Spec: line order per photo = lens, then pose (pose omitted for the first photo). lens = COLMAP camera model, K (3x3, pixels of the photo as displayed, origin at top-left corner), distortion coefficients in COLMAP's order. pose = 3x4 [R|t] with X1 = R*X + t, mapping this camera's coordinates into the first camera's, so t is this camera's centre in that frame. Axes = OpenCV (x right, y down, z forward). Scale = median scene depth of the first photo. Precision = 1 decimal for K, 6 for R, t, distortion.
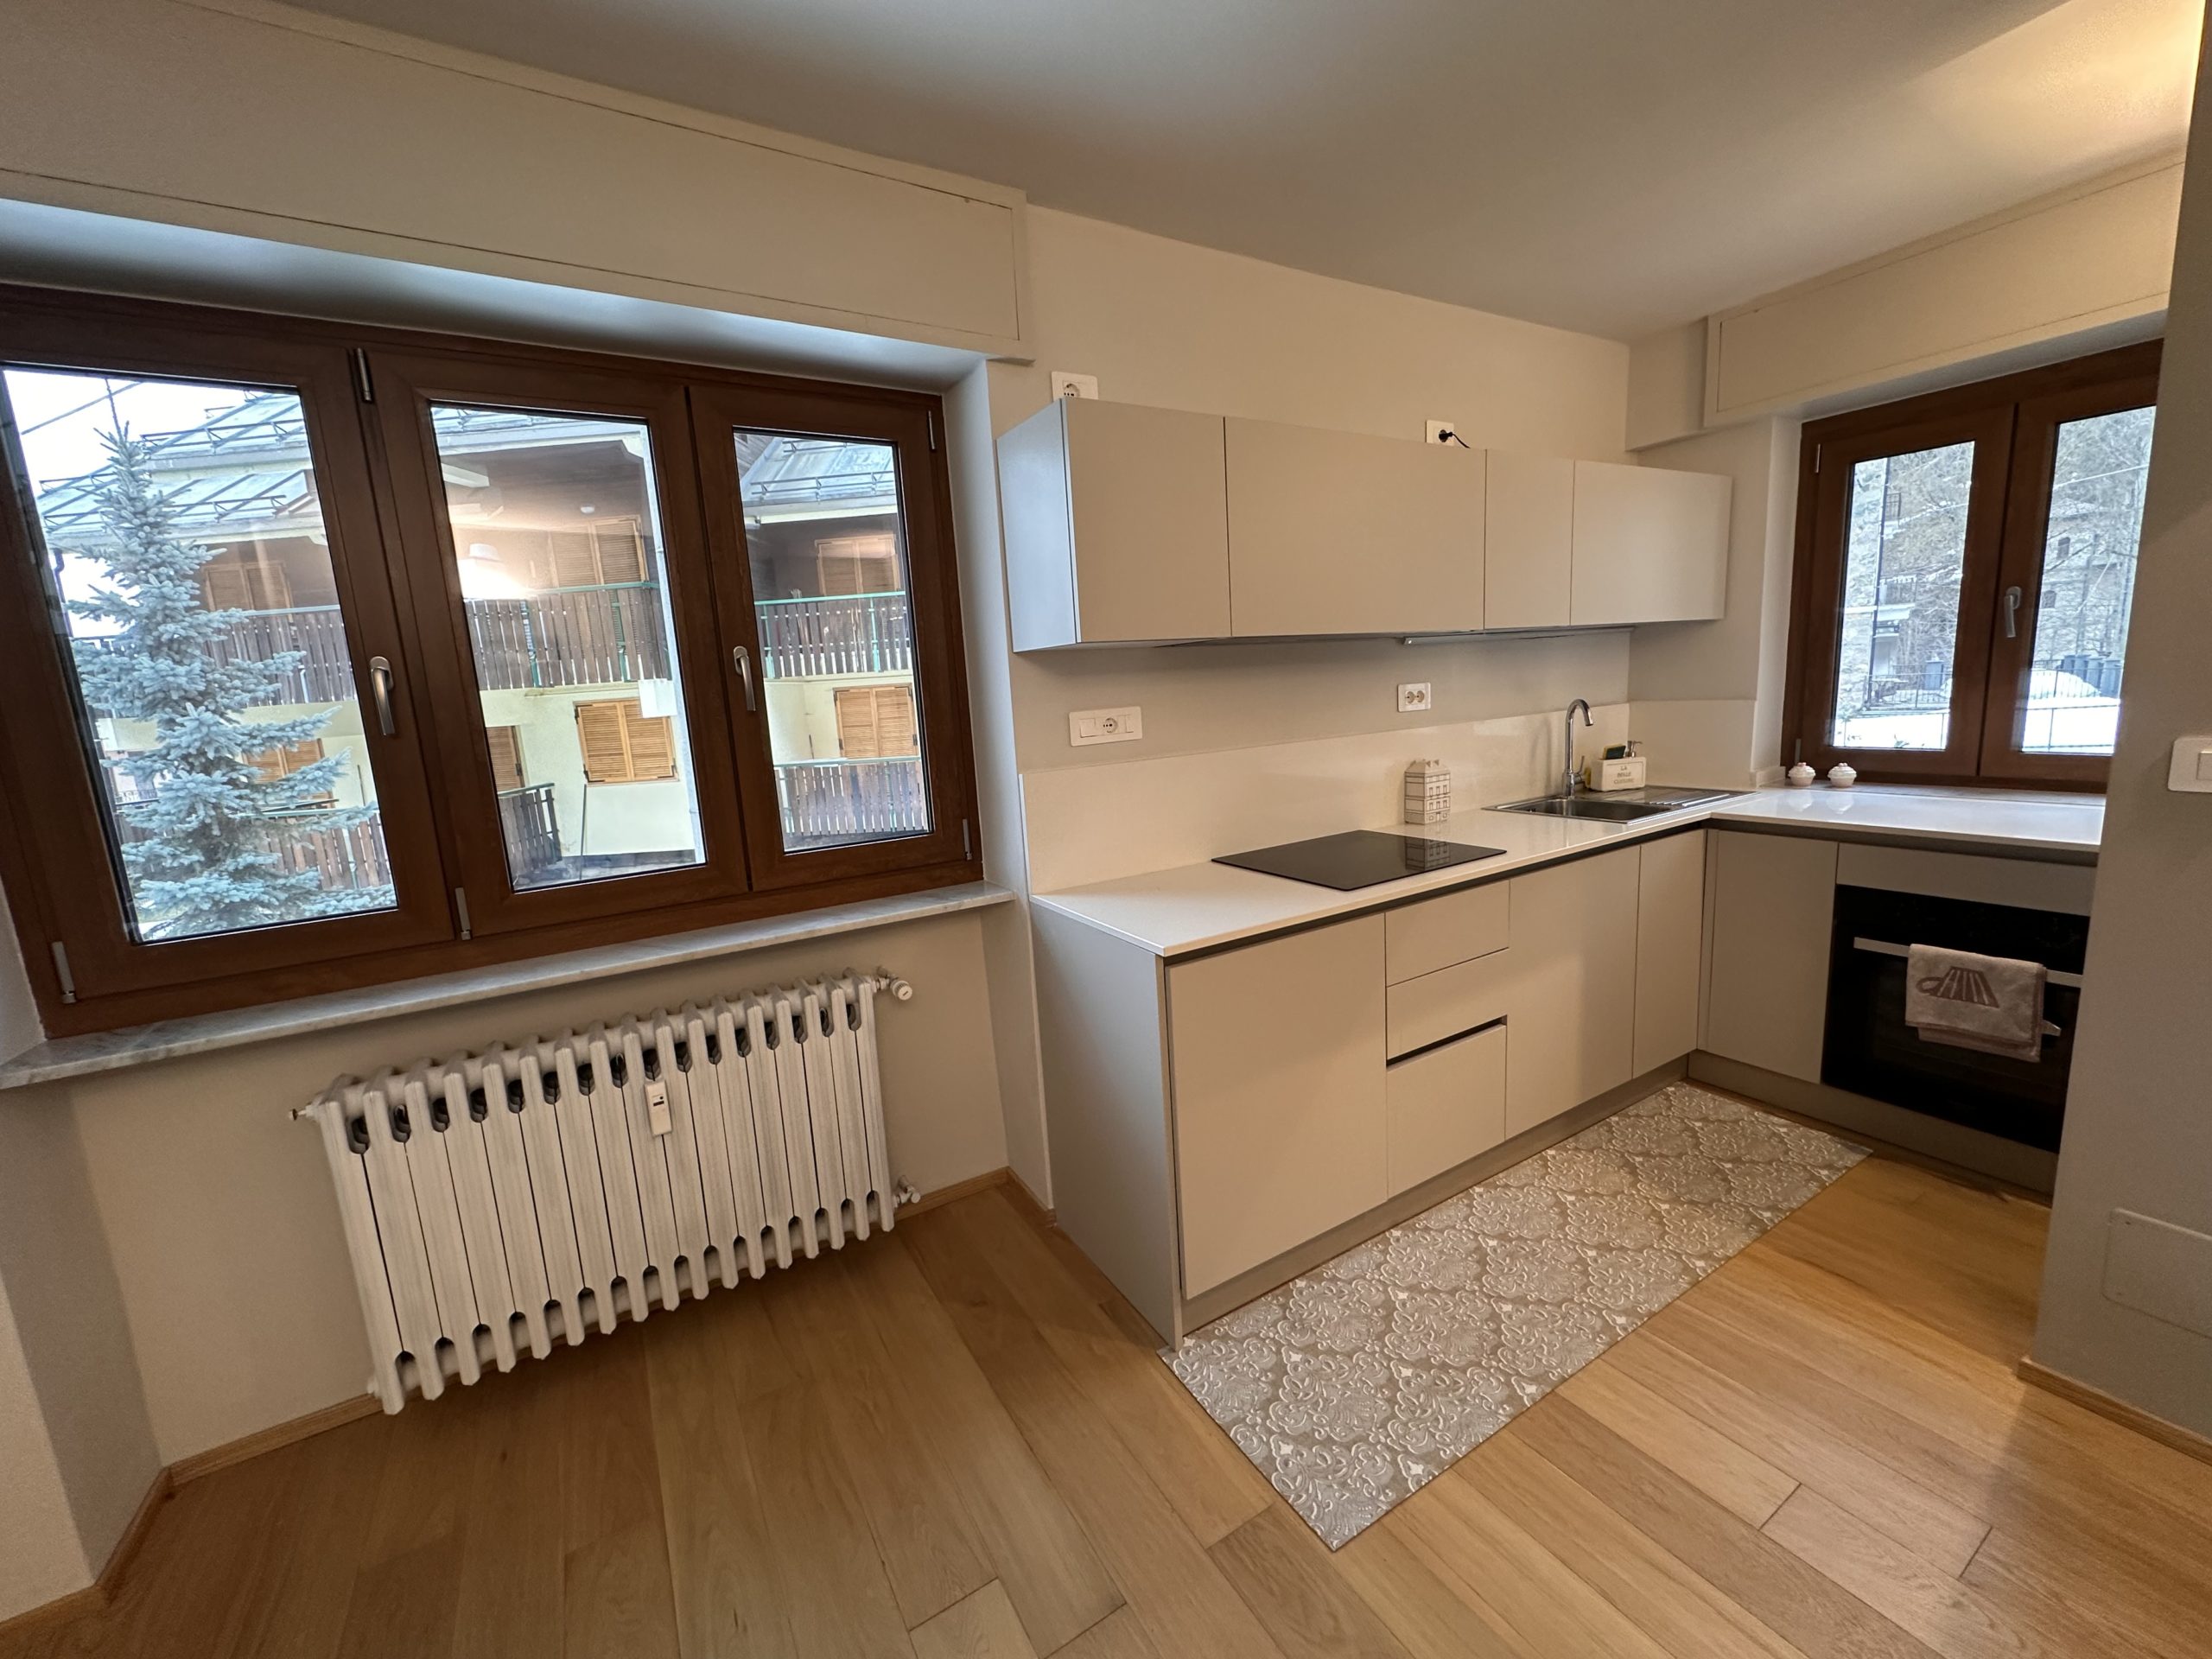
lens RADIAL K [[880.1, 0, 1105.5], [0, 880.1, 828.3], [0, 0, 1]] dist [-0.001004, 0.000147]
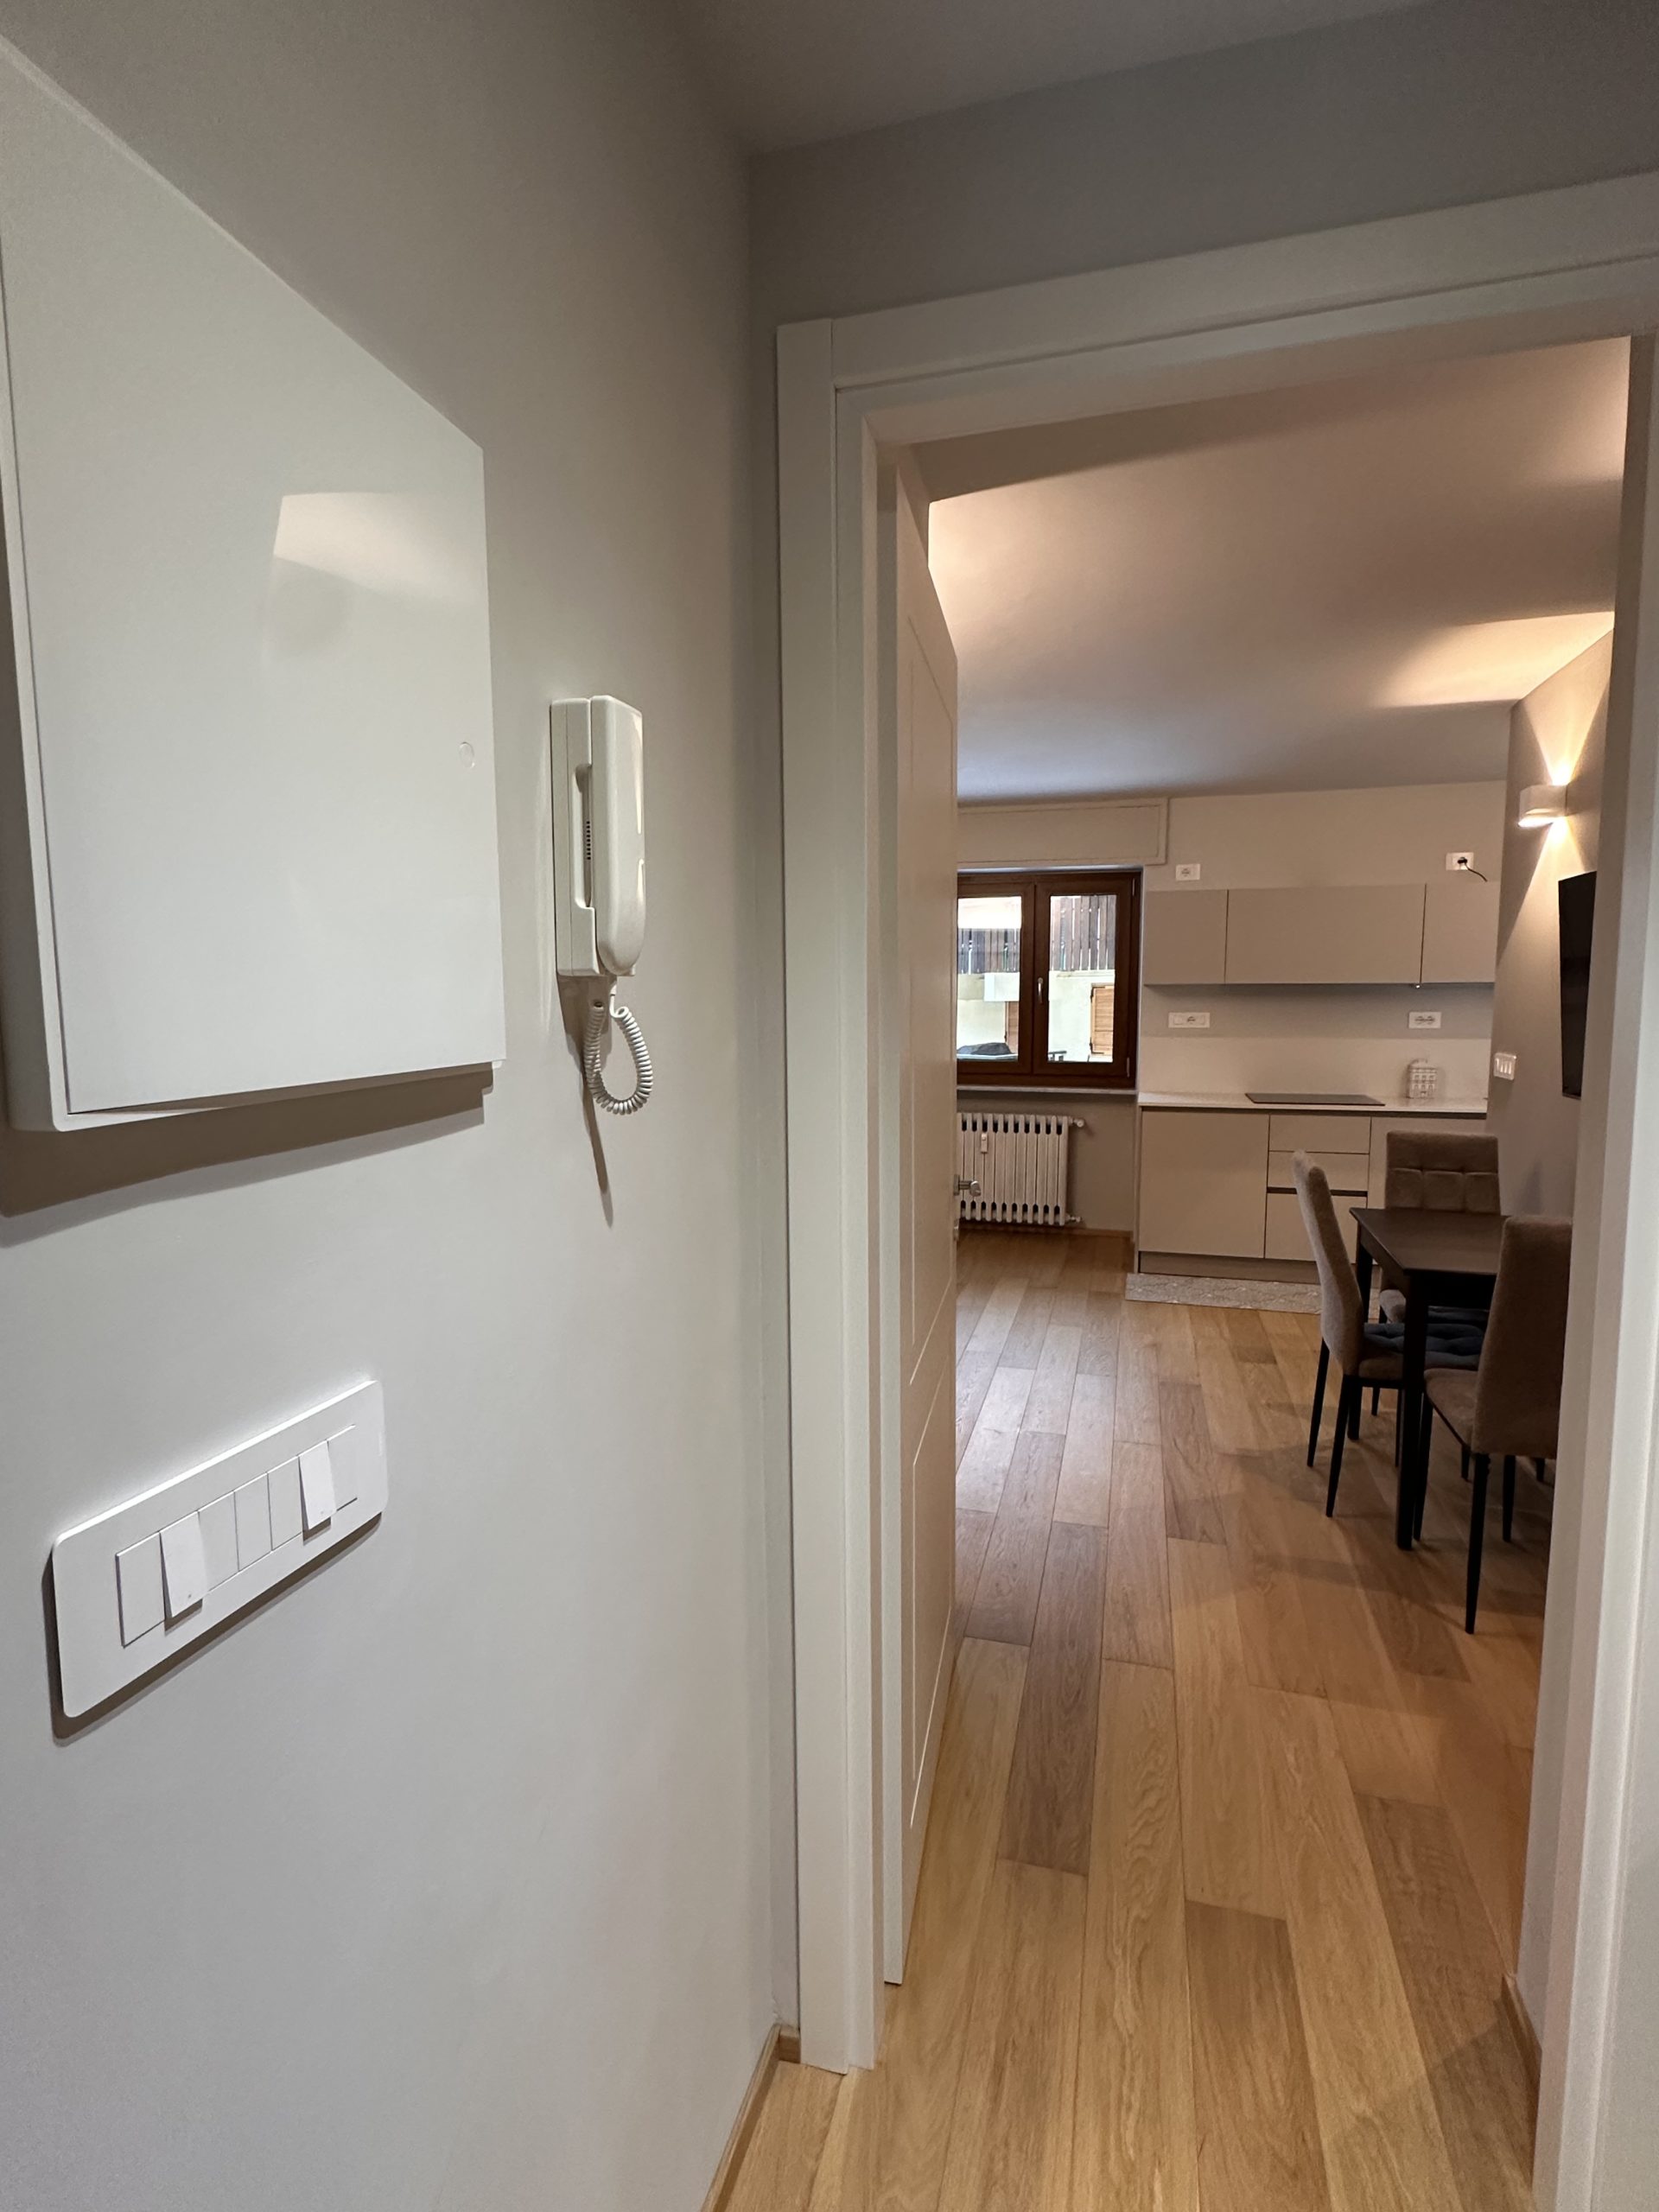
lens RADIAL K [[1073.0, 0, 834.6], [0, 1073.0, 1105.0], [0, 0, 1]] dist [0.002480, -0.000587]
pose [[0.684933, 0.132945, -0.716374, 1.381633], [-0.156753, 0.987076, 0.033308, 0.142558], [0.711544, 0.089481, 0.696921, -1.491143]]
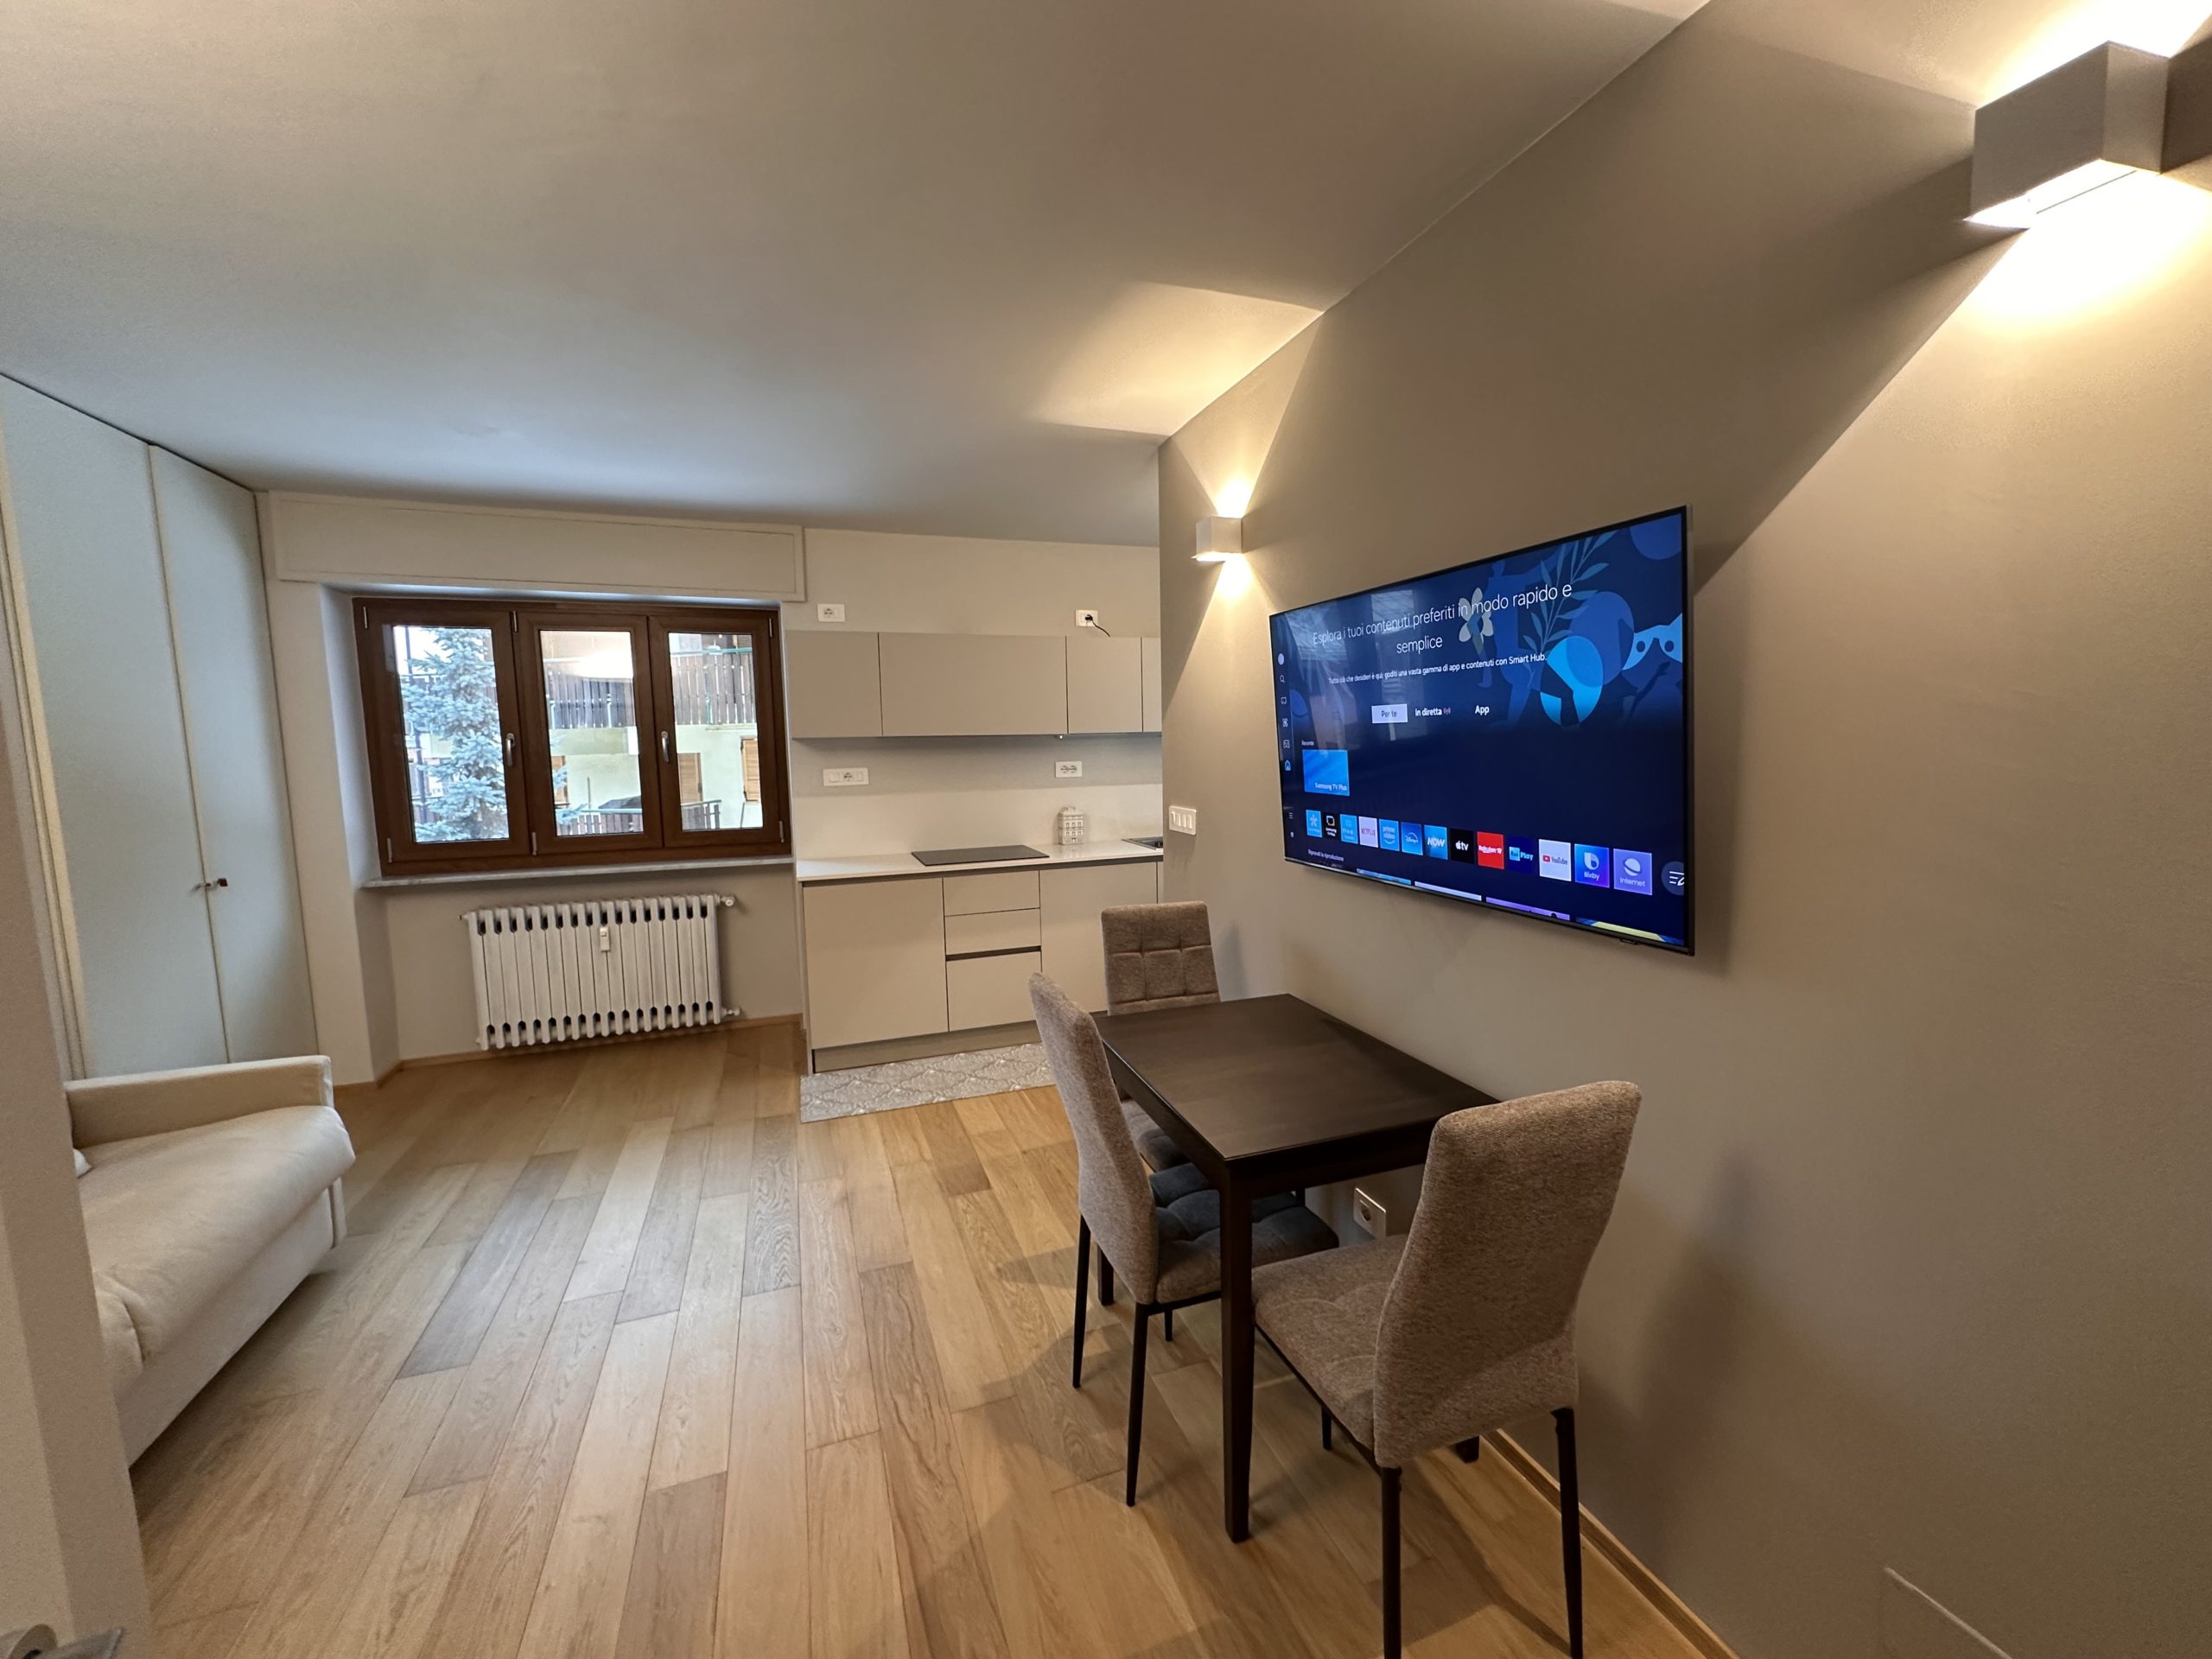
lens RADIAL K [[880.1, 0, 1102.2], [0, 880.1, 829.4], [0, 0, 1]] dist [-0.001004, 0.000147]
pose [[0.979981, 0.061901, -0.189221, 0.981882], [-0.071546, 0.996441, -0.044571, 0.047105], [0.185789, 0.057217, 0.980922, -0.834474]]
